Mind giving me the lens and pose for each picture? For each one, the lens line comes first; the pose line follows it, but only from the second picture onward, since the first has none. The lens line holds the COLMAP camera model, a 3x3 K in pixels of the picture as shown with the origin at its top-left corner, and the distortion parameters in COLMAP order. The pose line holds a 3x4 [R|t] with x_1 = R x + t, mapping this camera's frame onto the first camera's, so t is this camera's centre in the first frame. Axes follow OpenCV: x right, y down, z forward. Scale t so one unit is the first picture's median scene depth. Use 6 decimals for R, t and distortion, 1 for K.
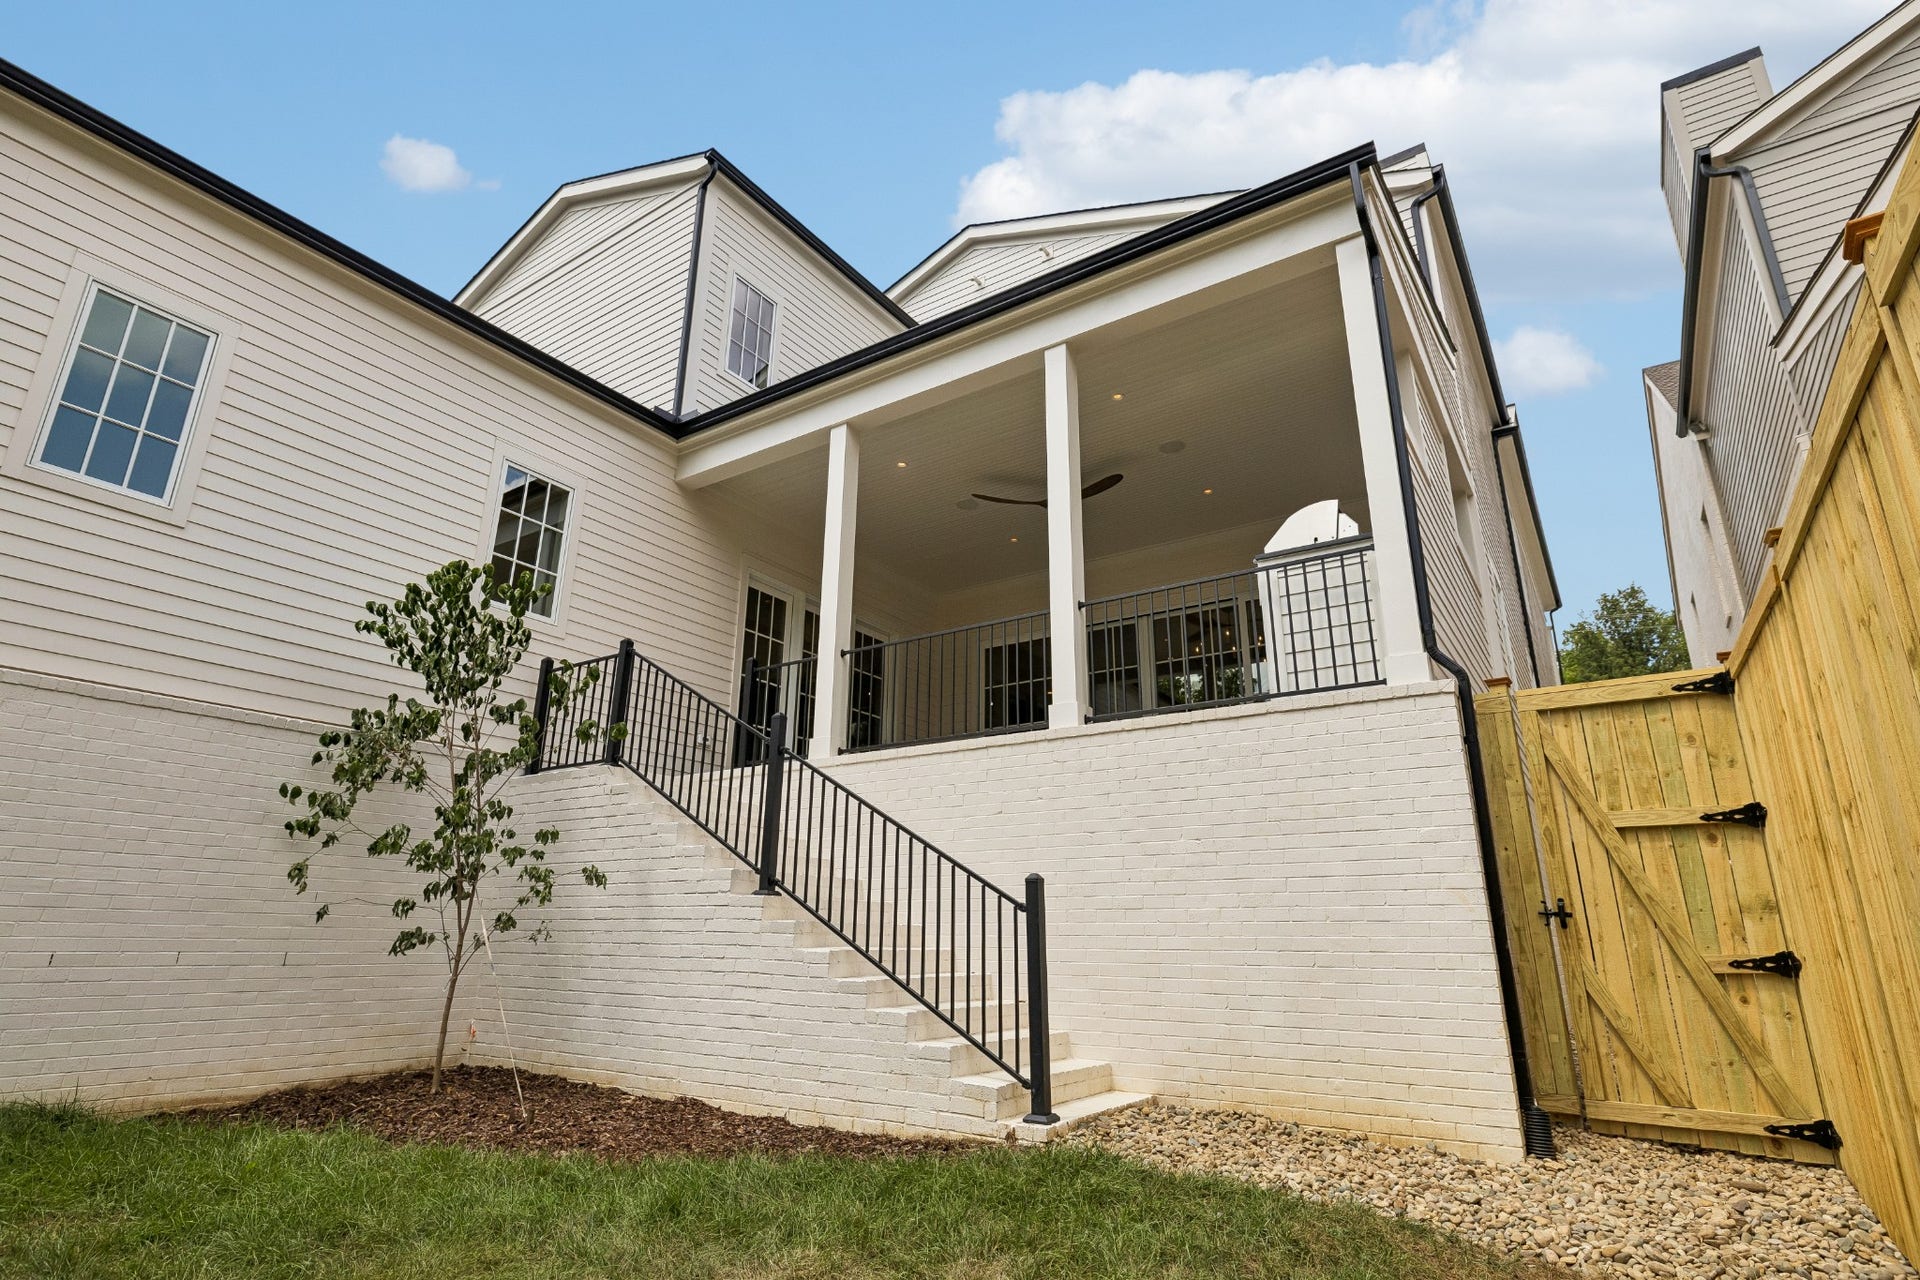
lens RADIAL K [[976.0, 0, 954.8], [0, 976.0, 617.0], [0, 0, 1]] dist [0.003383, 0.000599]
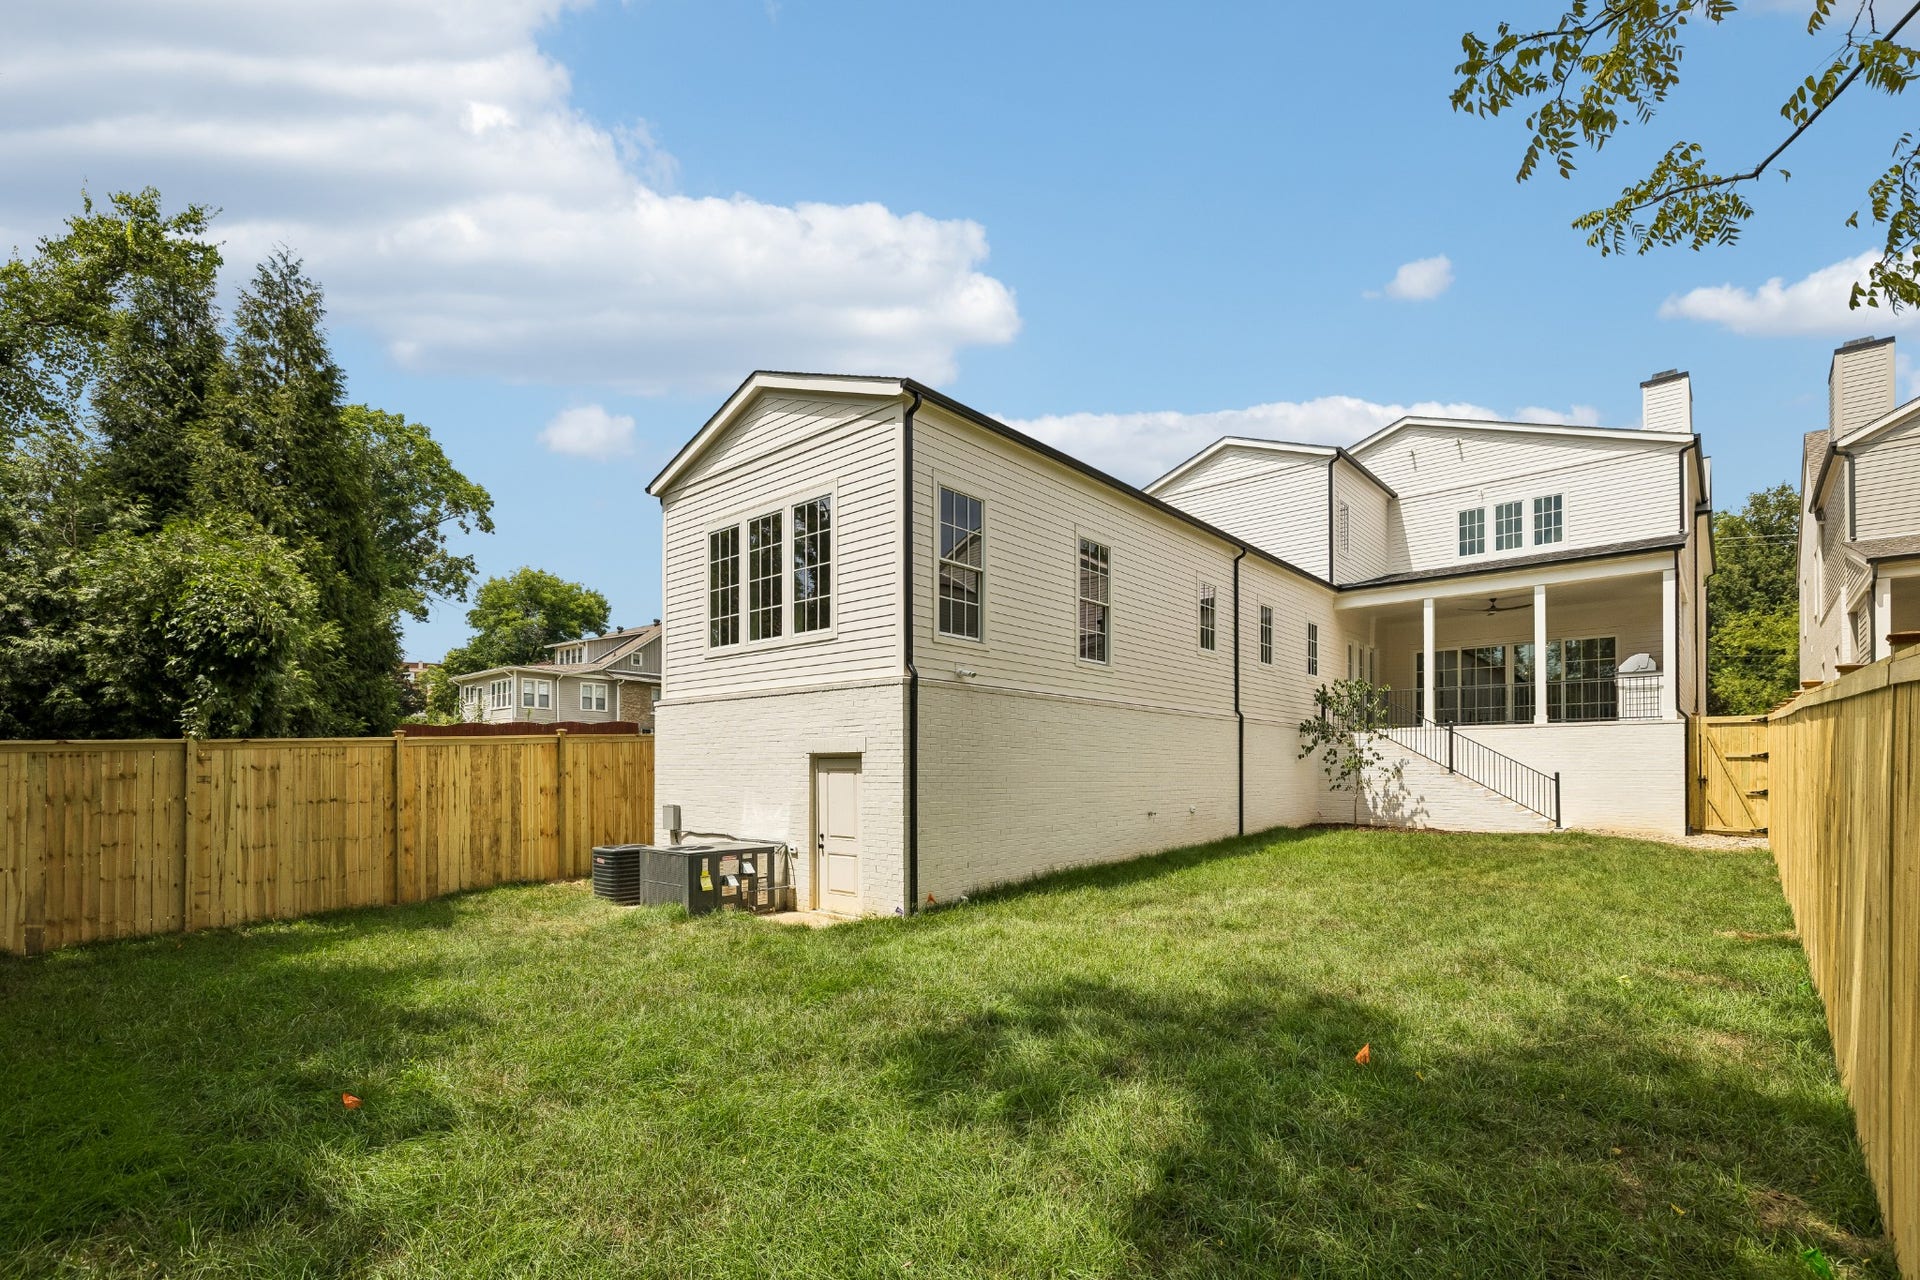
lens RADIAL K [[882.2, 0, 950.6], [0, 882.2, 749.1], [0, 0, 1]] dist [0.004434, -0.000373]
pose [[0.991180, -0.008192, -0.132266, -1.529180], [0.046913, 0.955145, 0.292400, -0.799009], [0.123938, -0.296026, 0.947105, -2.160827]]
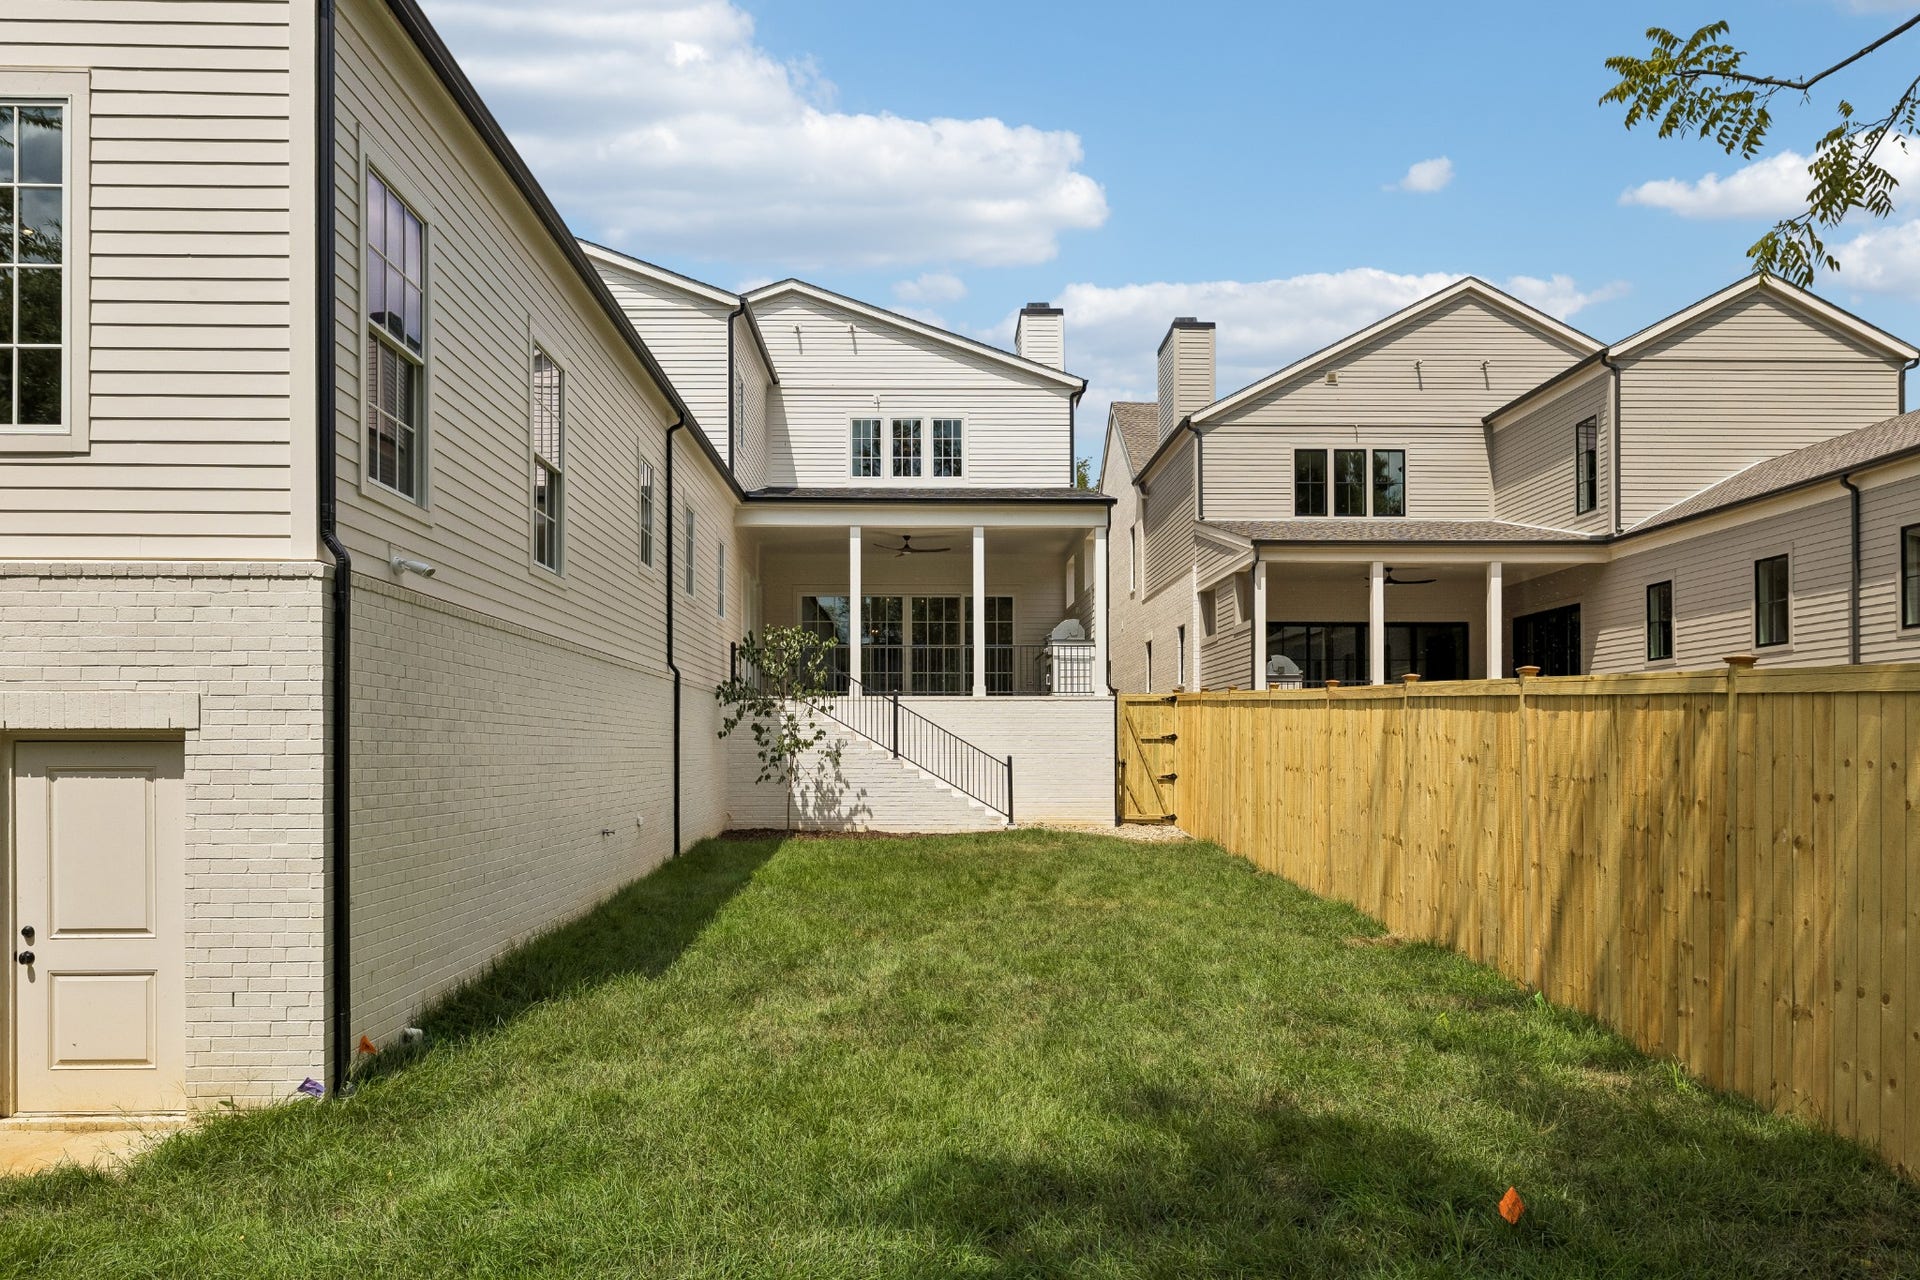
lens RADIAL K [[1251.8, 0, 949.1], [0, 1251.8, 723.4], [0, 0, 1]] dist [-0.001783, 0.001066]
pose [[0.810723, 0.004956, 0.585409, -2.056493], [-0.182028, 0.952533, 0.244023, -0.663839], [-0.556412, -0.304396, 0.773142, -1.681752]]
